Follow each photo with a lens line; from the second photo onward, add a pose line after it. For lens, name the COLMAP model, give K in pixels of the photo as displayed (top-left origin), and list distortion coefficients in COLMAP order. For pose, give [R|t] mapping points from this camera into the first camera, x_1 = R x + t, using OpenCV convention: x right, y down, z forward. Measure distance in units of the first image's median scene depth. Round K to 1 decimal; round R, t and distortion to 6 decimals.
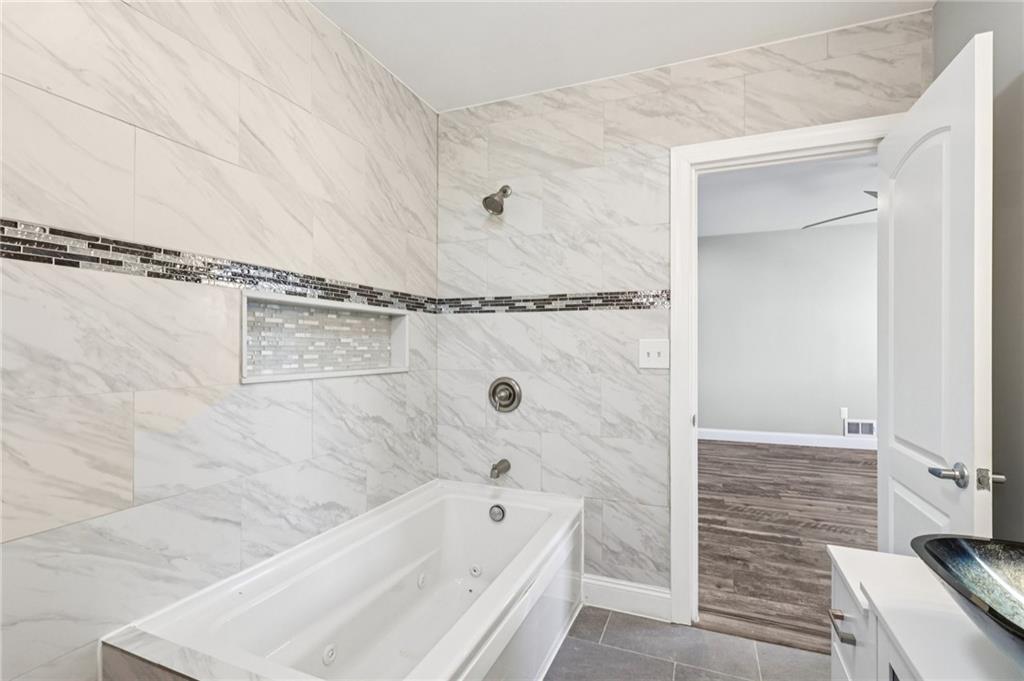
lens RADIAL K [[470.4, 0, 519.8], [0, 470.4, 347.7], [0, 0, 1]] dist [0.002035, -0.000027]
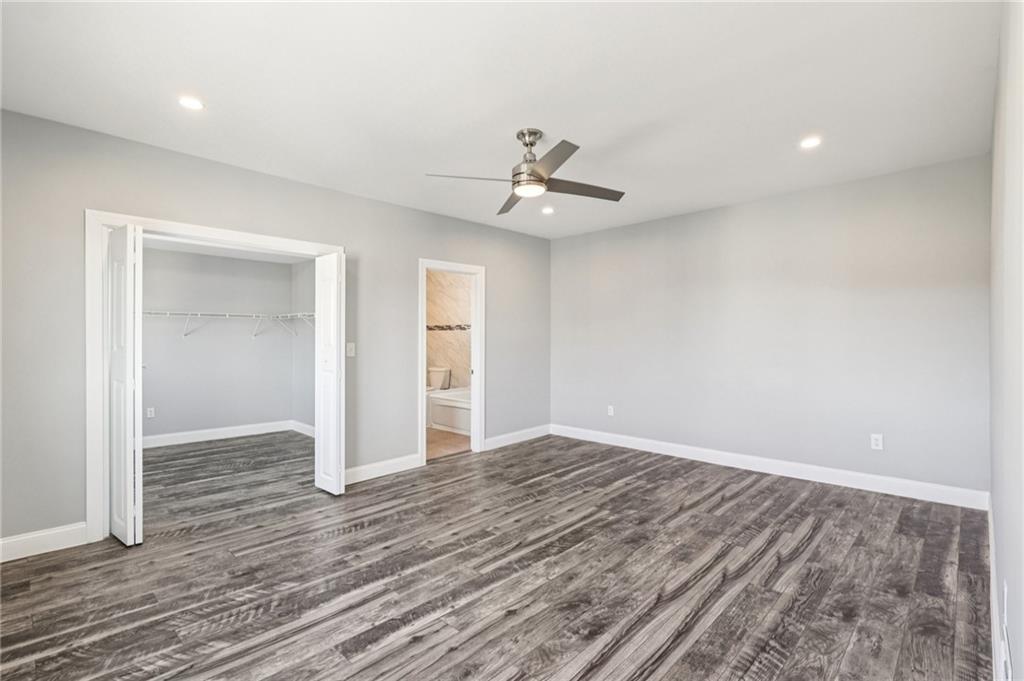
lens RADIAL K [[470.4, 0, 508.8], [0, 470.4, 338.4], [0, 0, 1]] dist [0.002035, -0.000027]
pose [[-0.365951, 0.006612, -0.930610, 2.525740], [0.002131, 0.999978, 0.006267, -0.042812], [0.930632, 0.000310, -0.365957, 1.999849]]
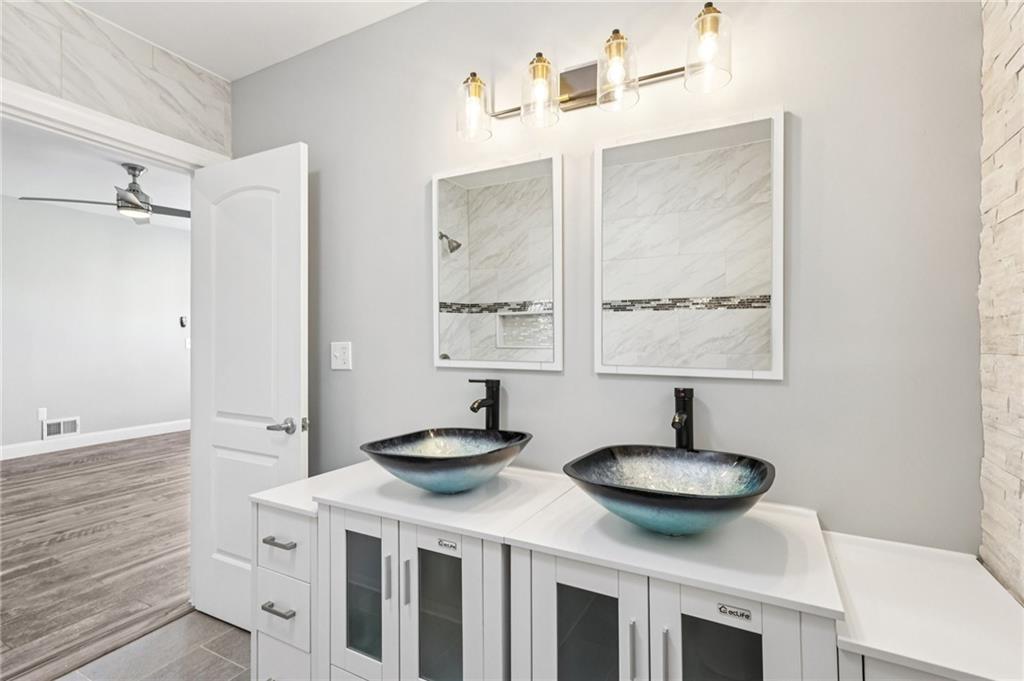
lens RADIAL K [[470.4, 0, 505.9], [0, 470.4, 338.9], [0, 0, 1]] dist [0.002035, -0.000027]
pose [[0.099393, 0.001468, 0.995047, -0.272514], [0.002142, 0.999996, -0.001689, -0.002136], [-0.995046, 0.002299, 0.099390, 0.087740]]
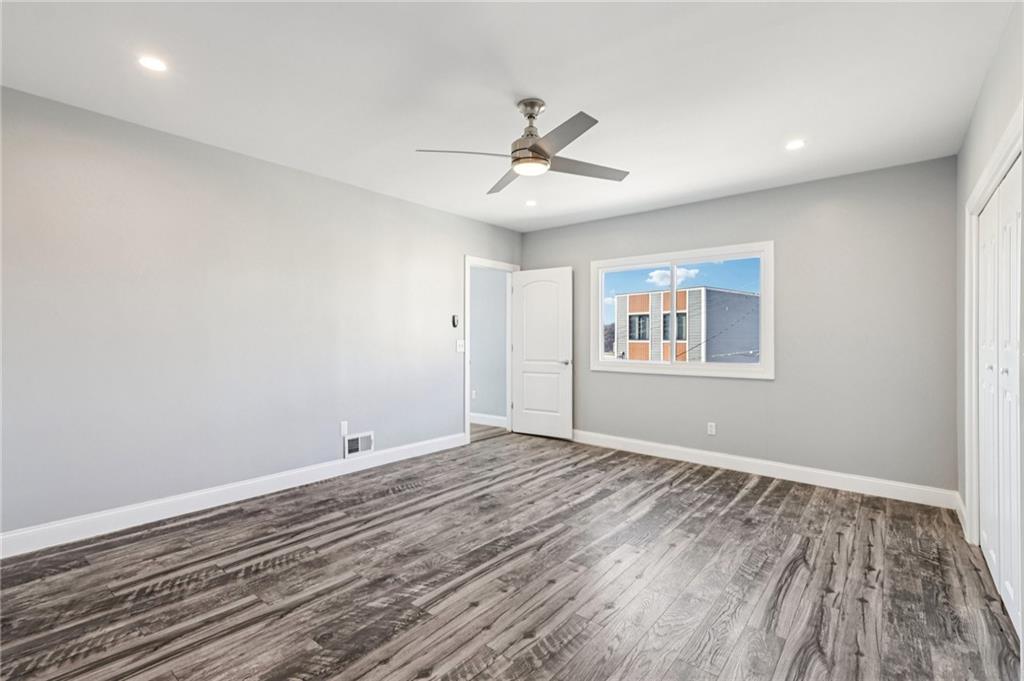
lens RADIAL K [[470.4, 0, 509.5], [0, 470.4, 345.4], [0, 0, 1]] dist [0.002035, -0.000027]
pose [[0.280310, -0.003717, 0.959902, 0.079416], [-0.005781, 0.999968, 0.005560, -0.003688], [-0.959892, -0.007108, 0.280279, 1.275558]]
